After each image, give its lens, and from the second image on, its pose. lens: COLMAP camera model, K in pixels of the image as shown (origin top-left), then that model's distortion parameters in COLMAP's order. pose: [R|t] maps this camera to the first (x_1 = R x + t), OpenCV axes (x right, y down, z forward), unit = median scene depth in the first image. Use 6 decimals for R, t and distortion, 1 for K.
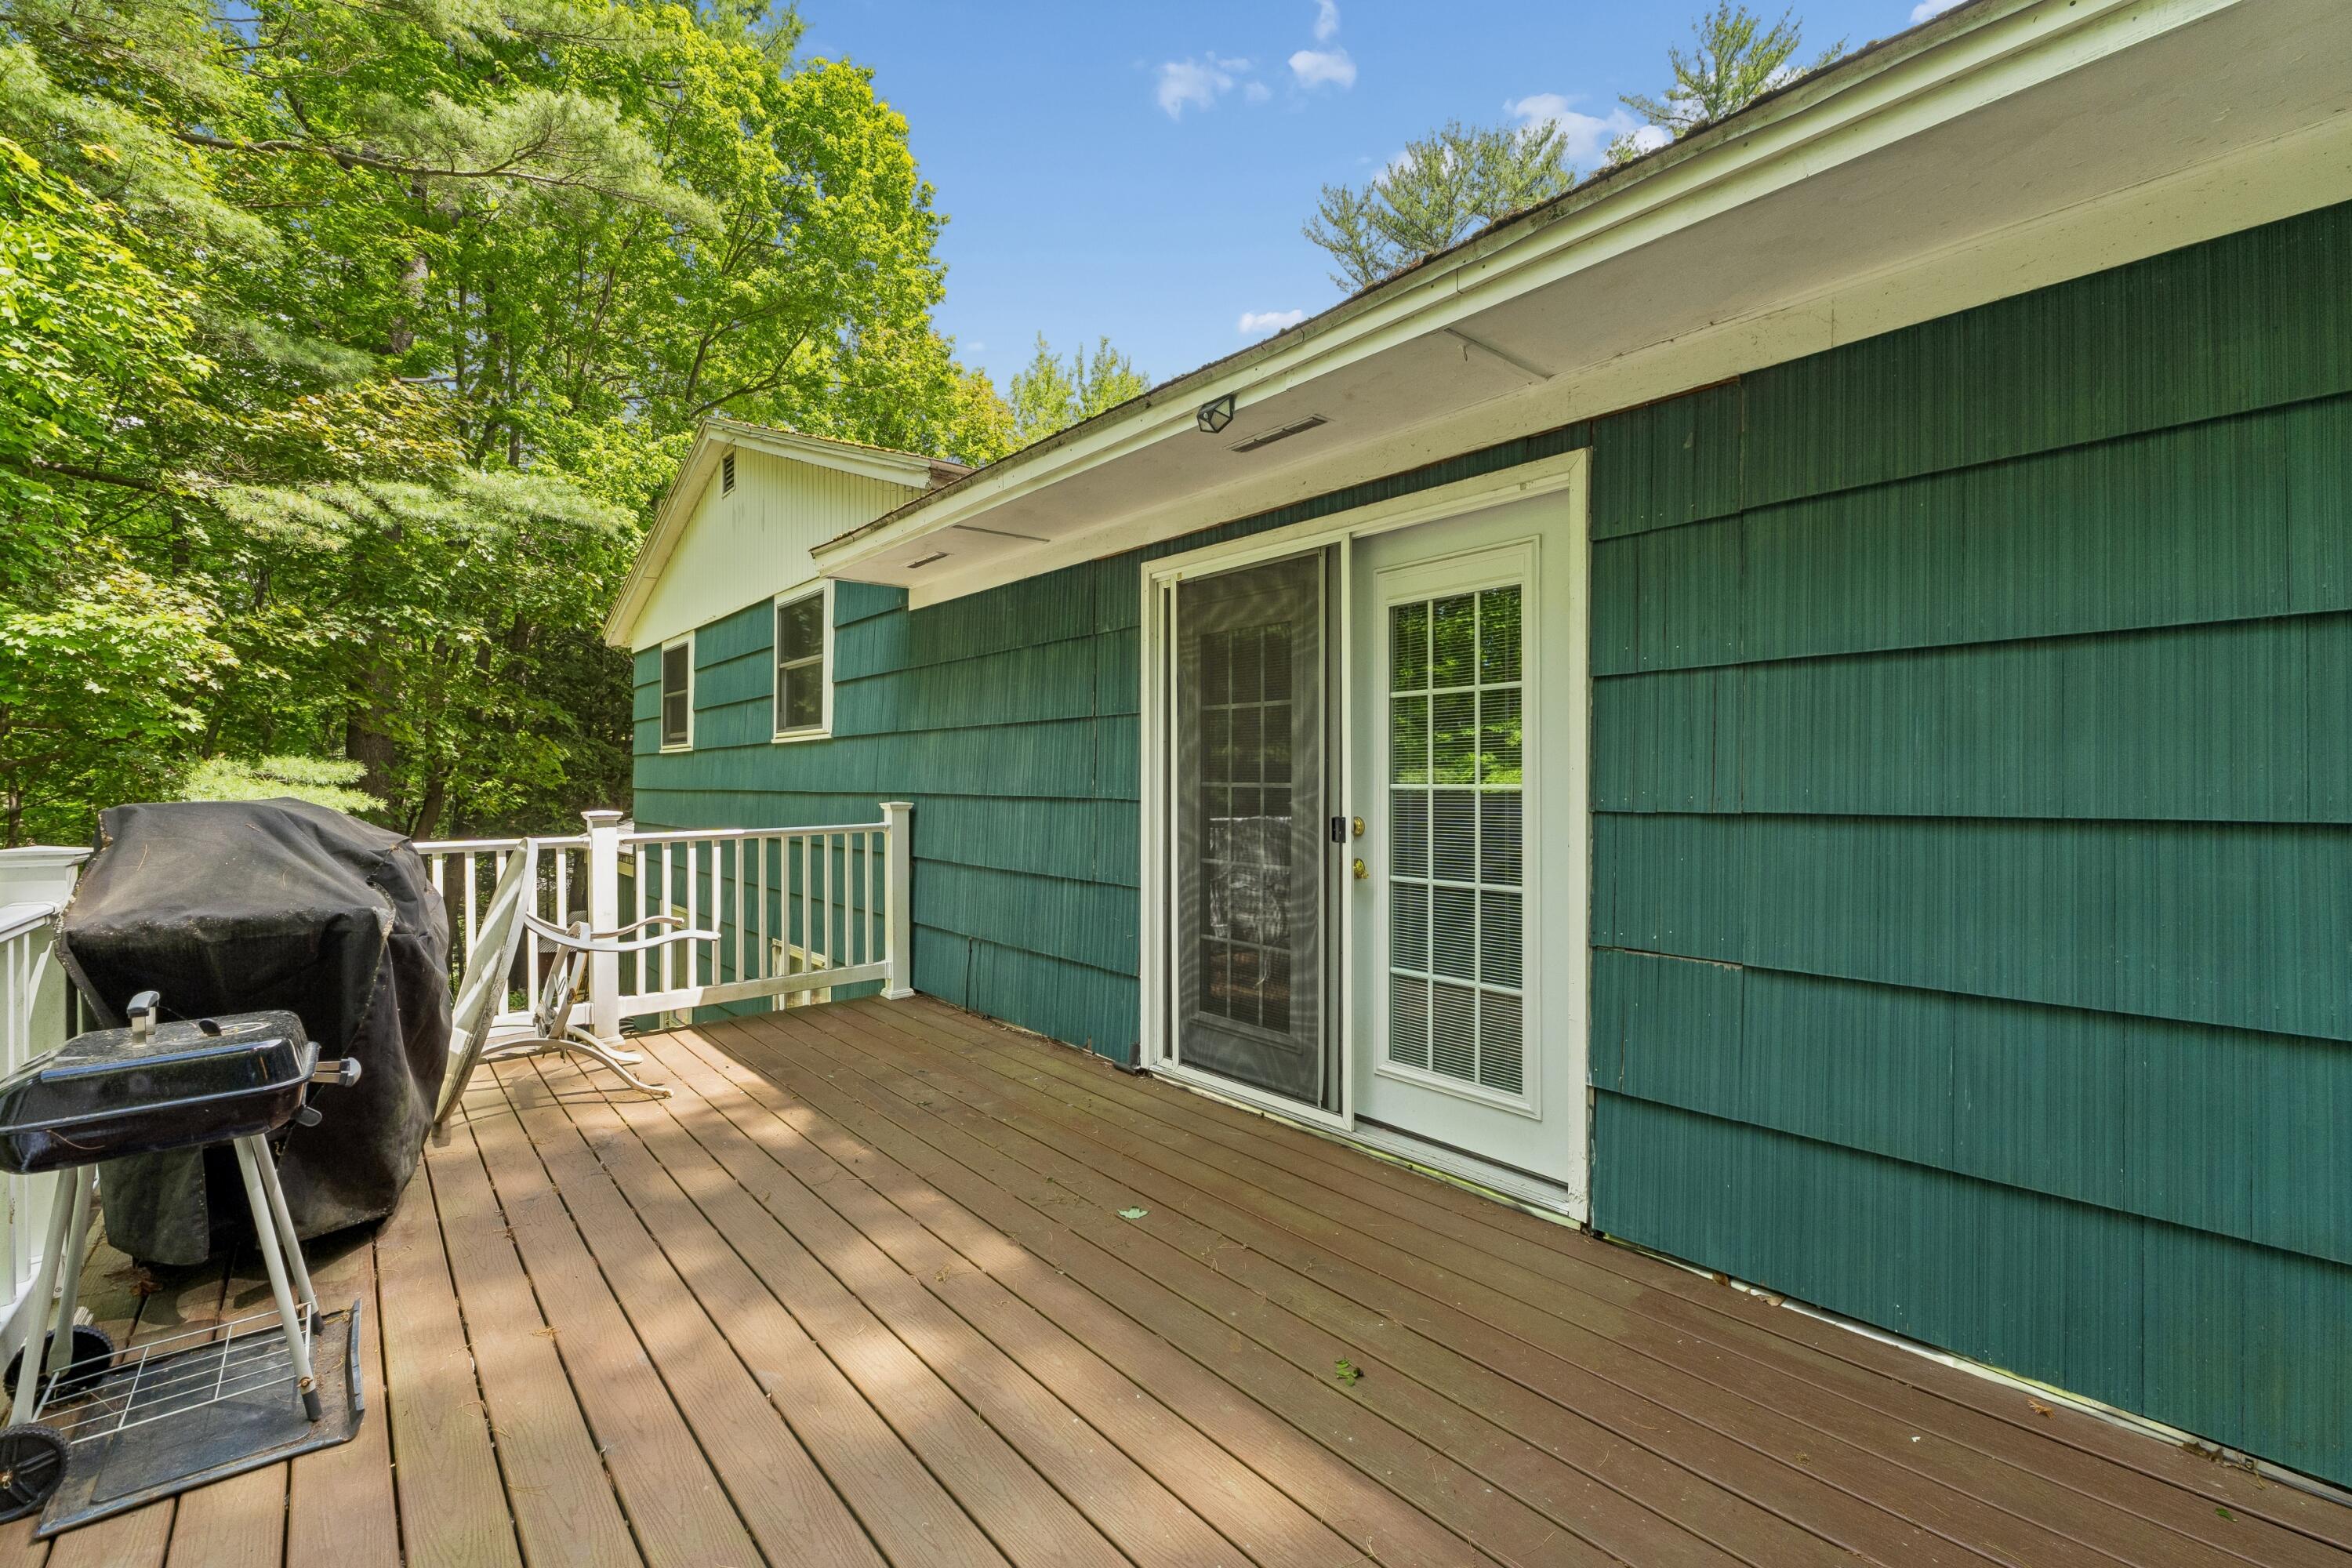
lens RADIAL K [[996.2, 0, 1183.9], [0, 996.2, 779.9], [0, 0, 1]] dist [-0.004763, -0.001013]
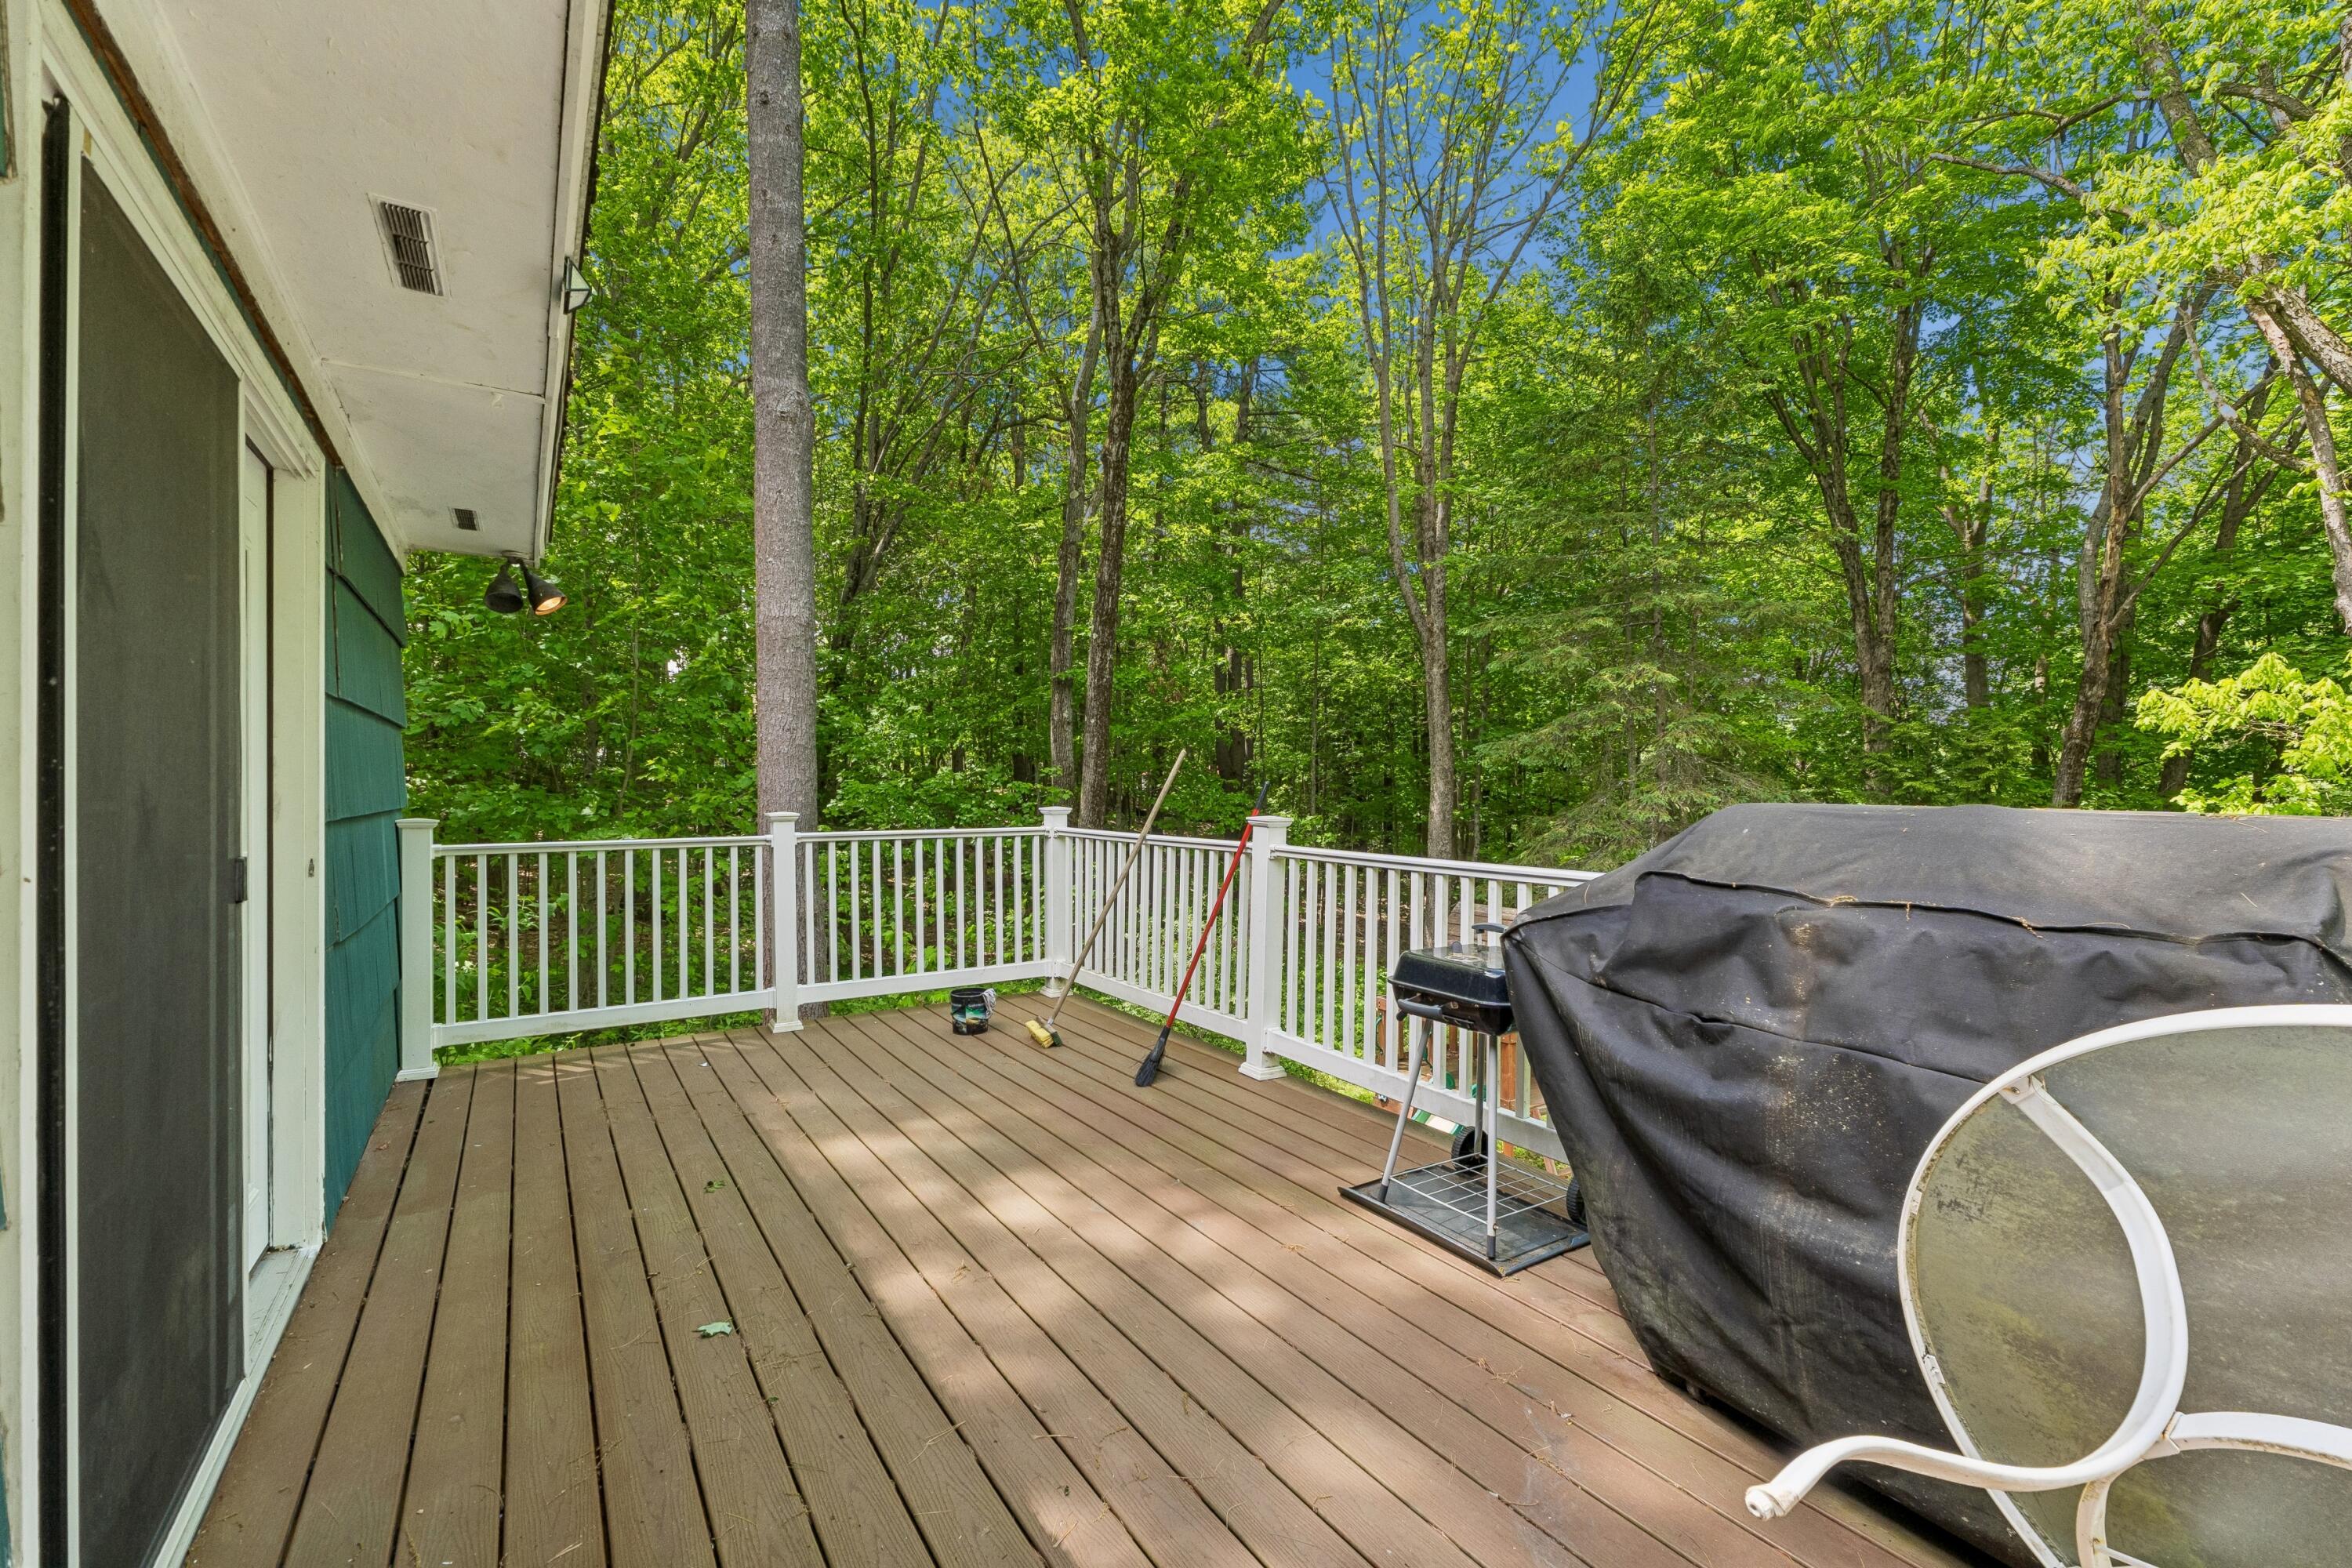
lens RADIAL K [[996.2, 0, 1172.4], [0, 996.2, 788.5], [0, 0, 1]] dist [-0.004763, -0.001013]
pose [[-0.991019, 0.007944, 0.133486, -0.630349], [0.008221, 0.999965, 0.001521, 0.001588], [-0.133470, 0.002605, -0.991049, 2.086867]]
